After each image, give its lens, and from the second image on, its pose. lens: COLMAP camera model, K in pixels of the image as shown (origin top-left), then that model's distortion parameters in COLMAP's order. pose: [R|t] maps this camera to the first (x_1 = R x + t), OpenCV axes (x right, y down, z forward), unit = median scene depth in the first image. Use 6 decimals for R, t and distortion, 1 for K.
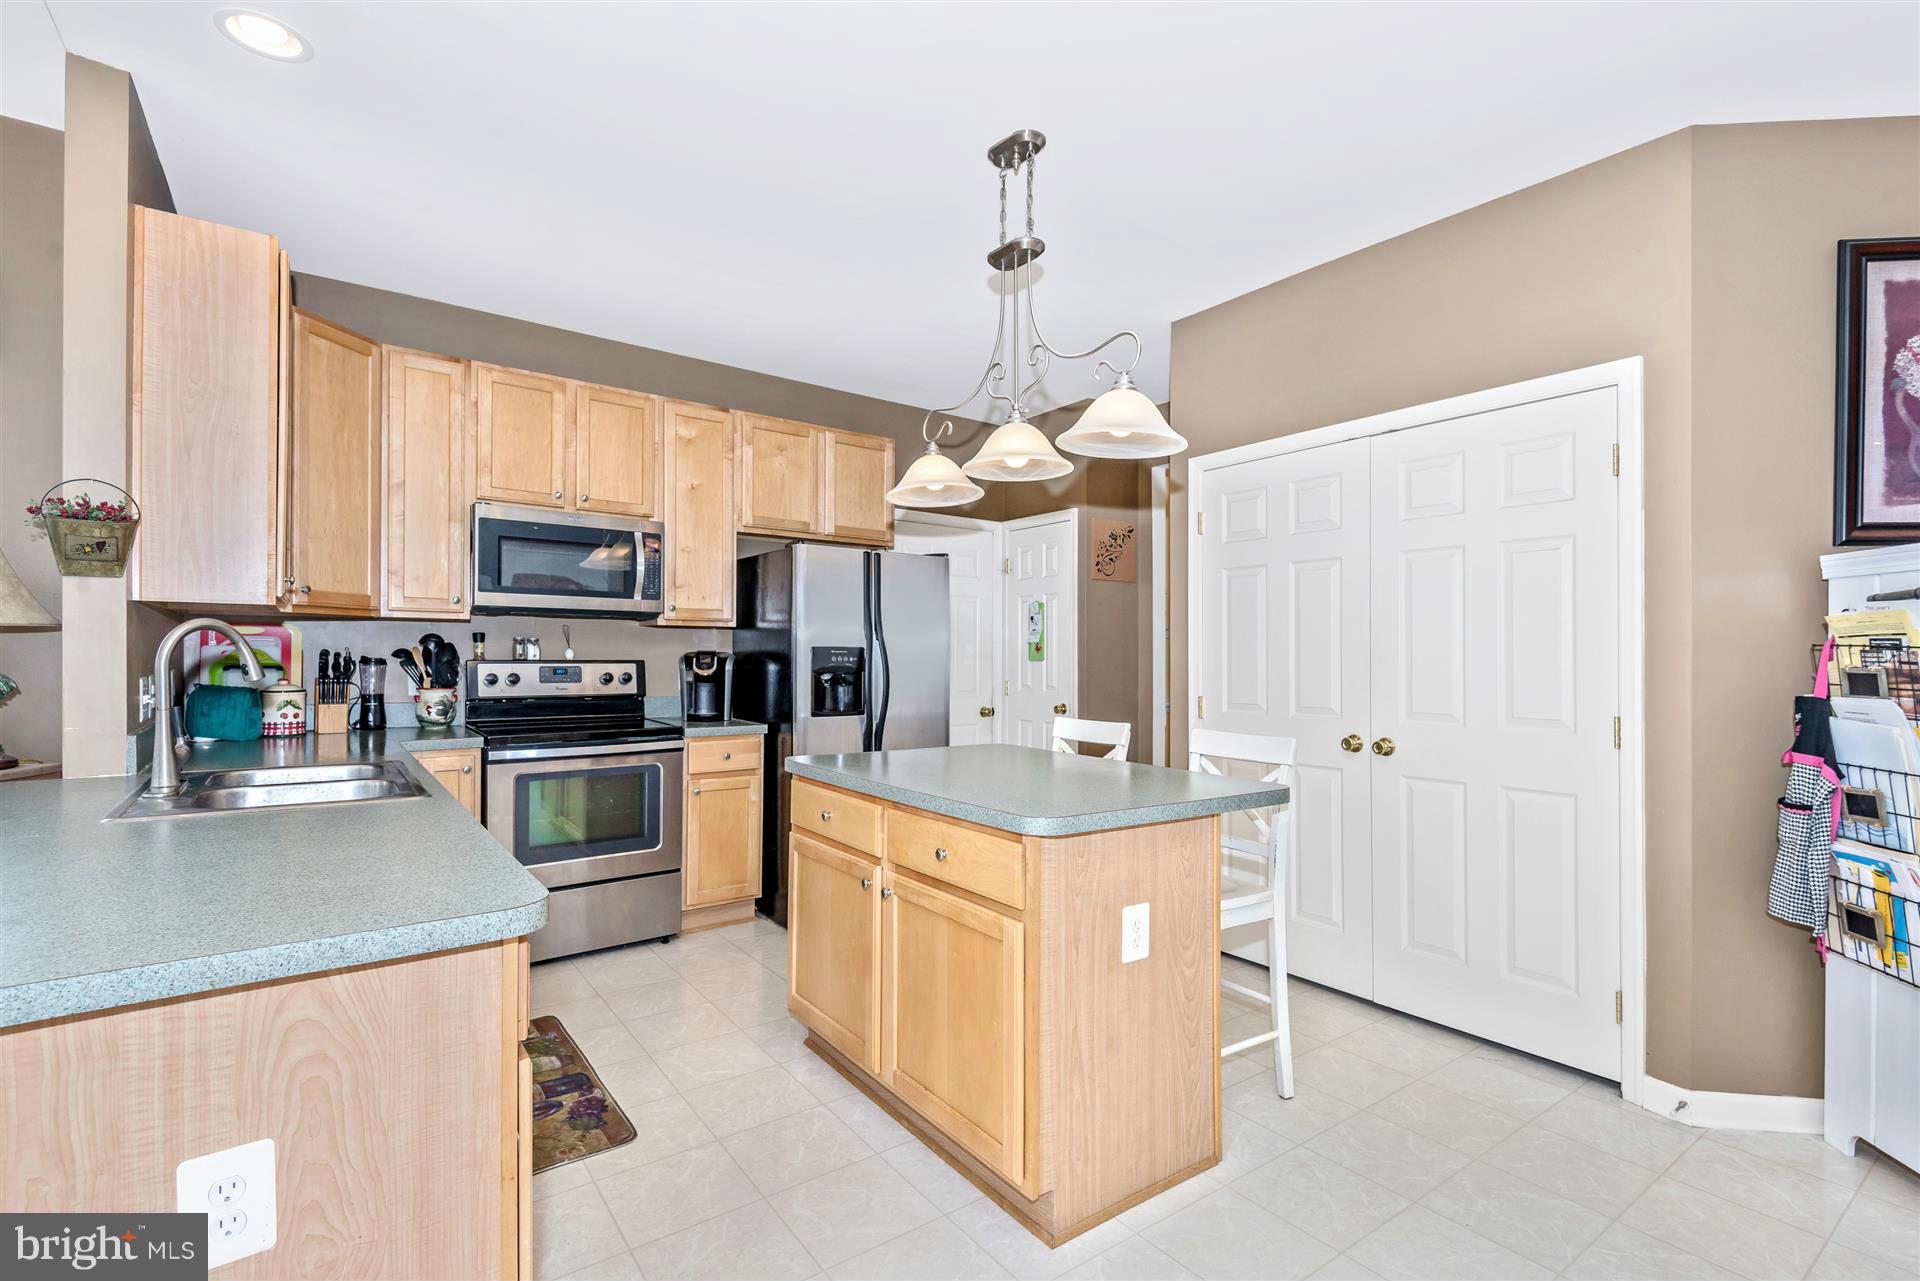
lens RADIAL K [[885.1, 0, 1003.2], [0, 885.1, 648.4], [0, 0, 1]] dist [-0.001583, -0.000875]
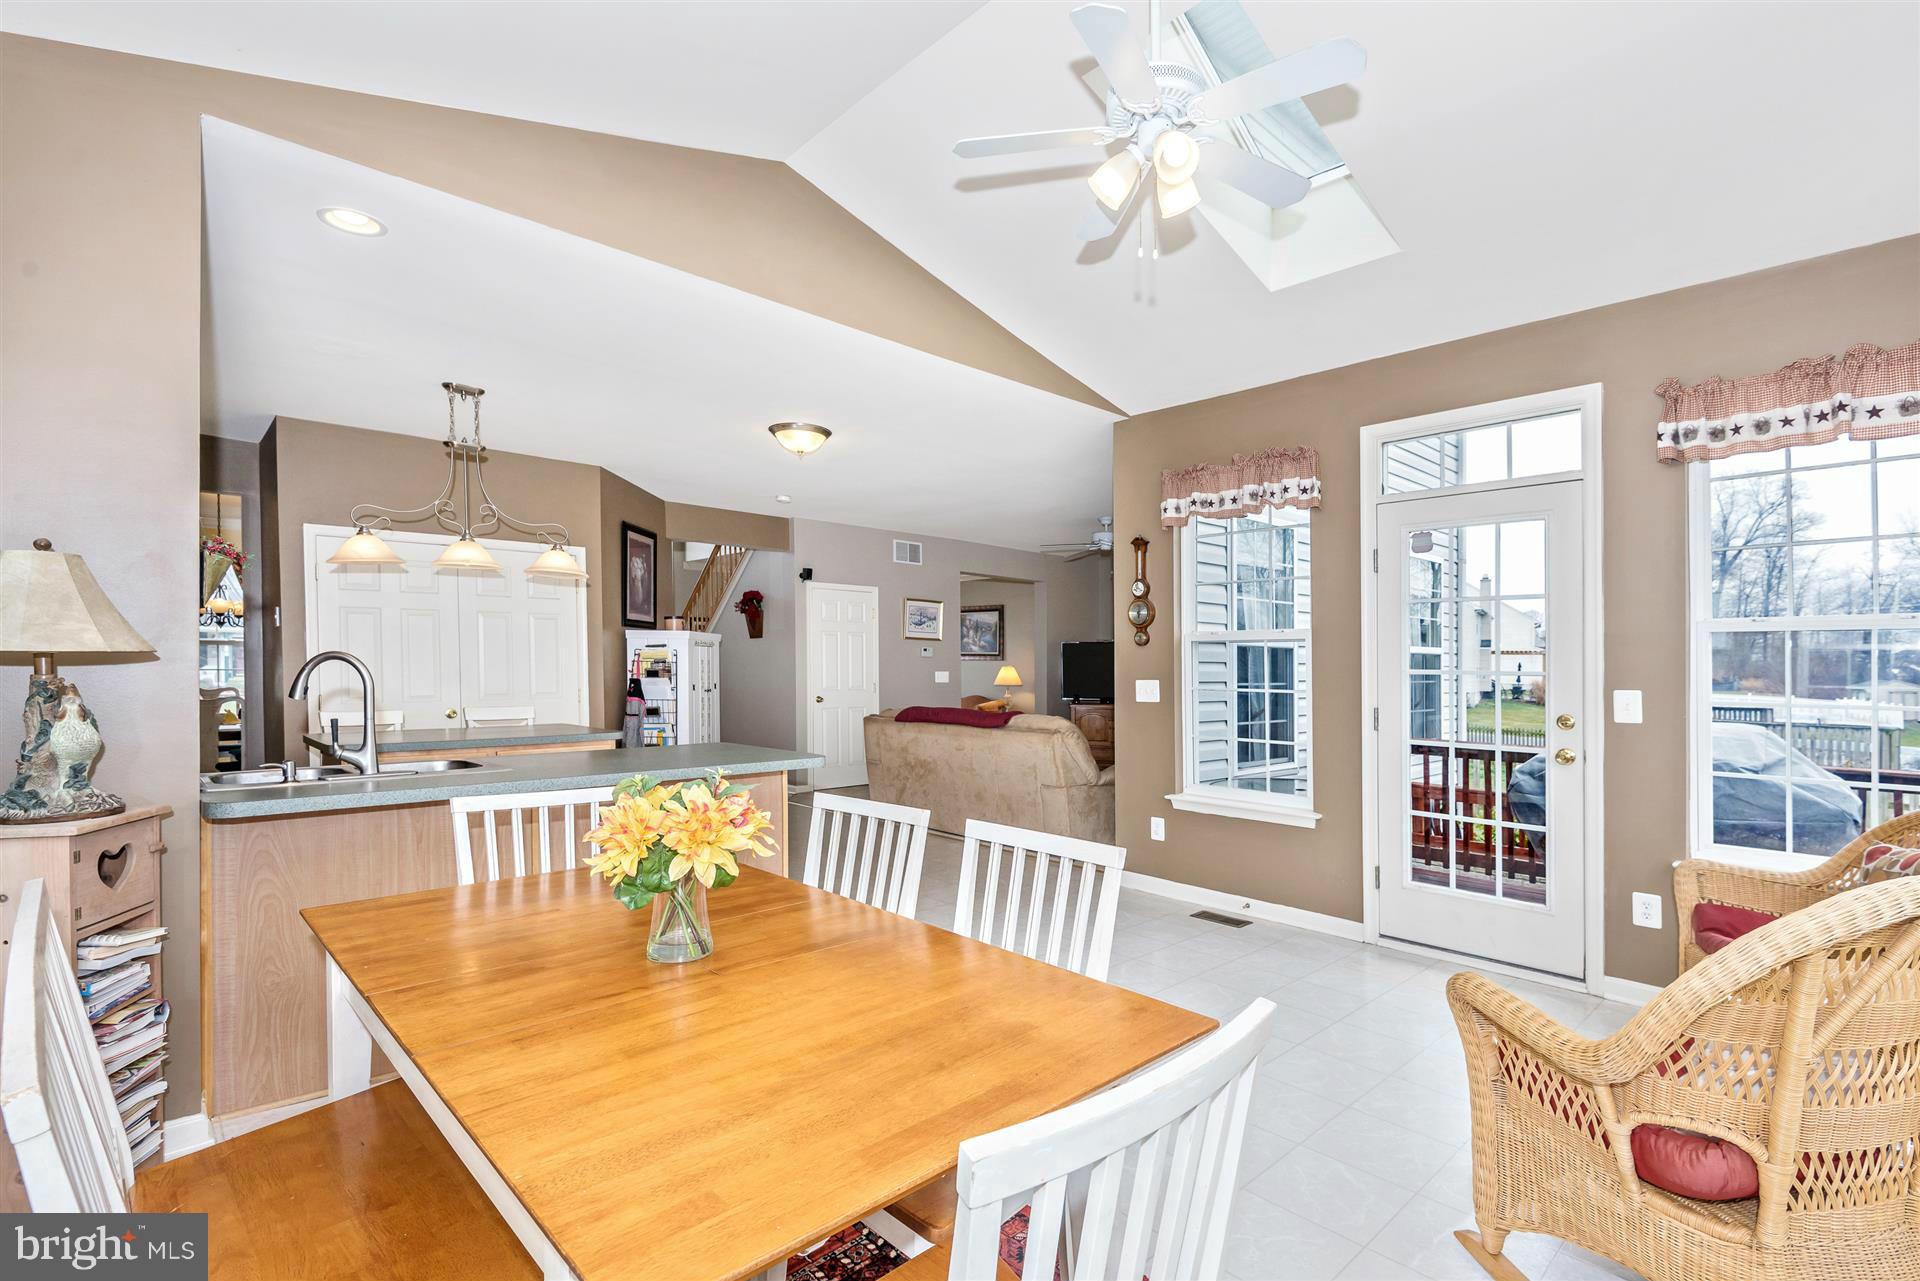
lens RADIAL K [[890.9, 0, 957.6], [0, 890.9, 664.5], [0, 0, 1]] dist [0.000602, -0.000024]
pose [[-0.111844, -0.013838, 0.993629, -2.101770], [-0.011812, 0.999851, 0.012595, -0.040971], [-0.993656, -0.010328, -0.111991, 0.239592]]
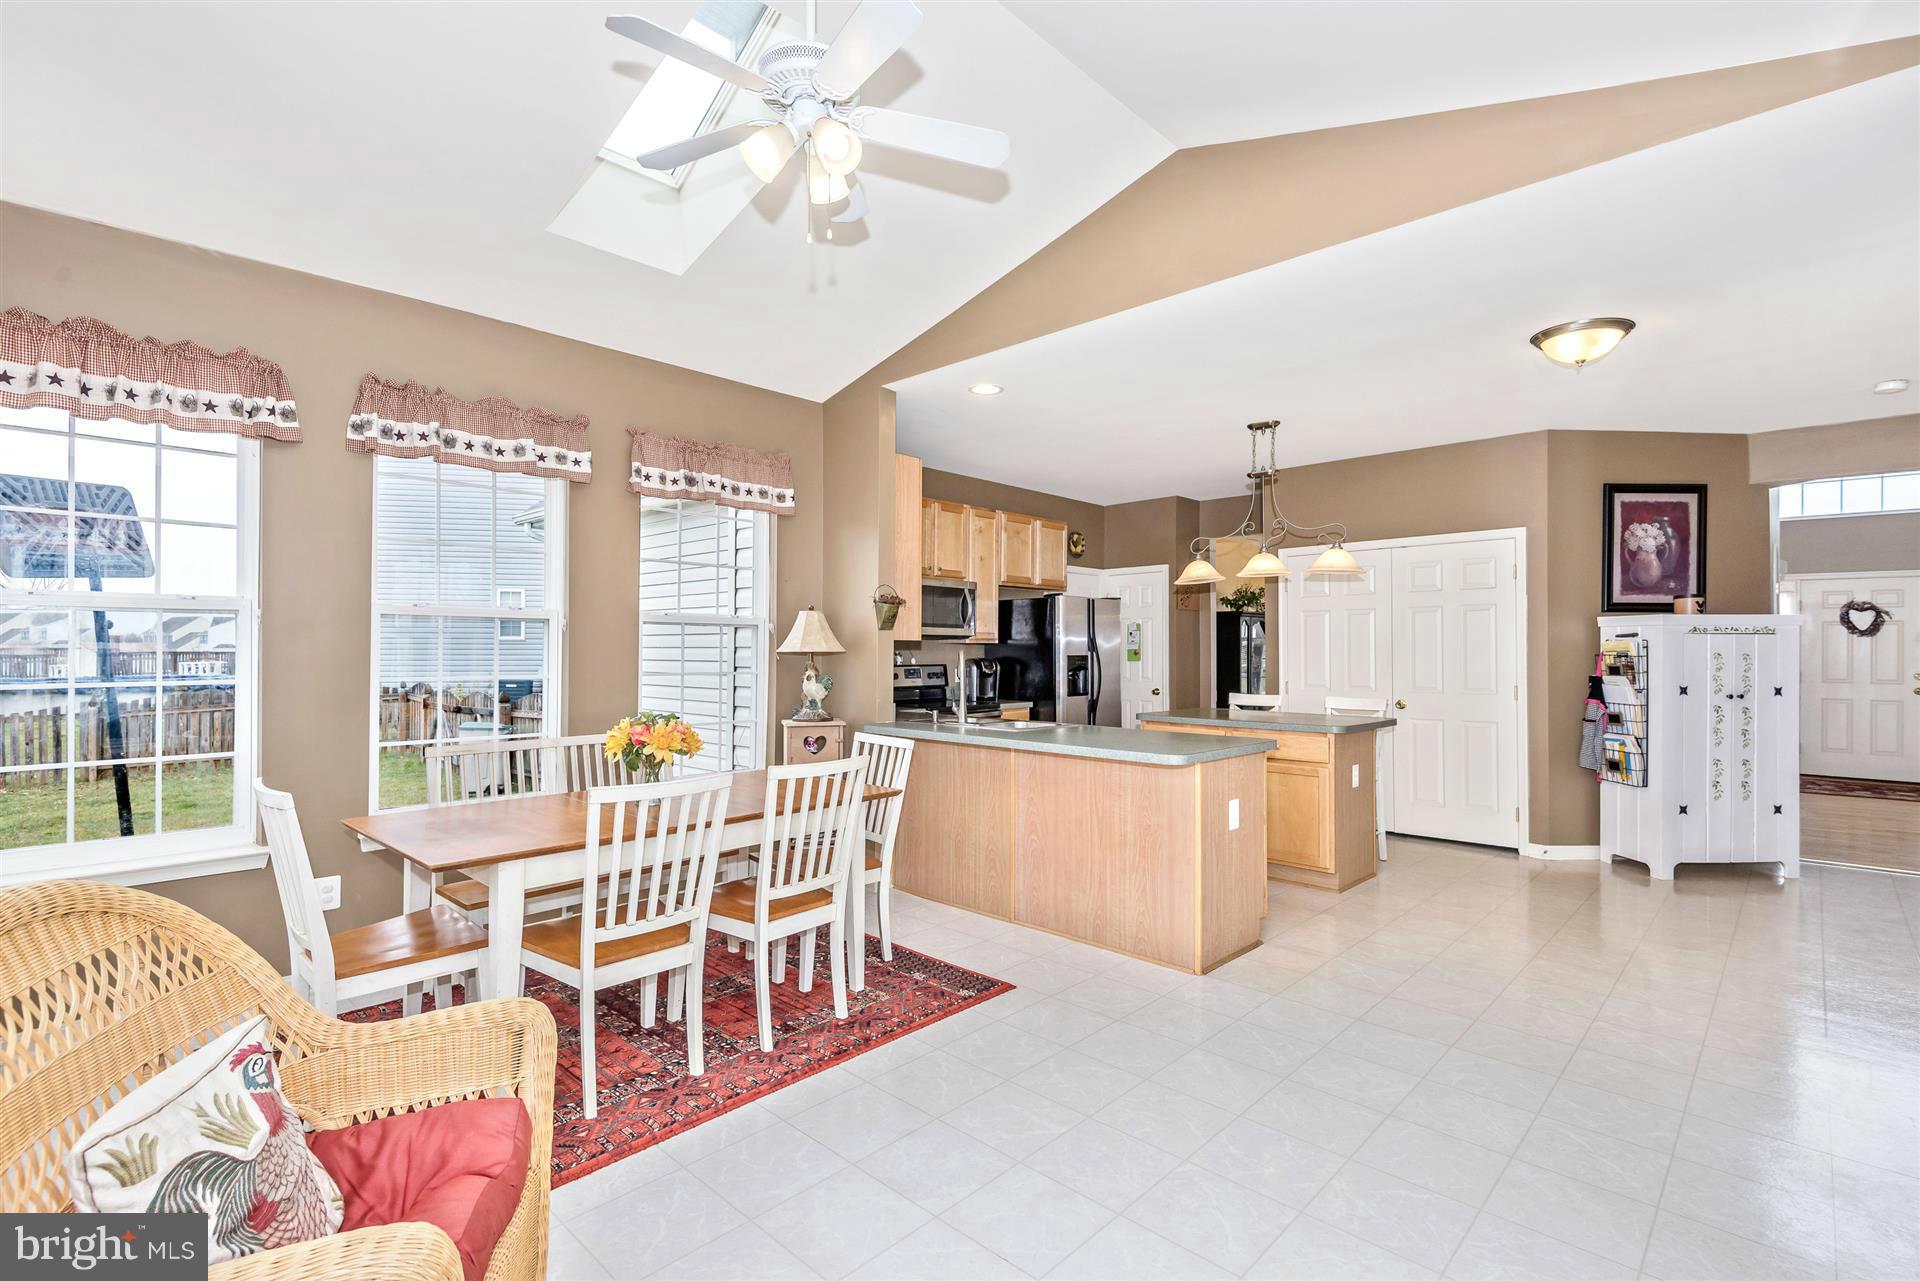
lens RADIAL K [[875.9, 0, 964.3], [0, 875.9, 647.5], [0, 0, 1]] dist [0.001006, -0.000192]
pose [[0.988453, -0.007963, 0.151321, -1.113317], [0.007256, 0.999960, 0.005221, -0.046584], [-0.151357, -0.004063, 0.988471, -1.071113]]
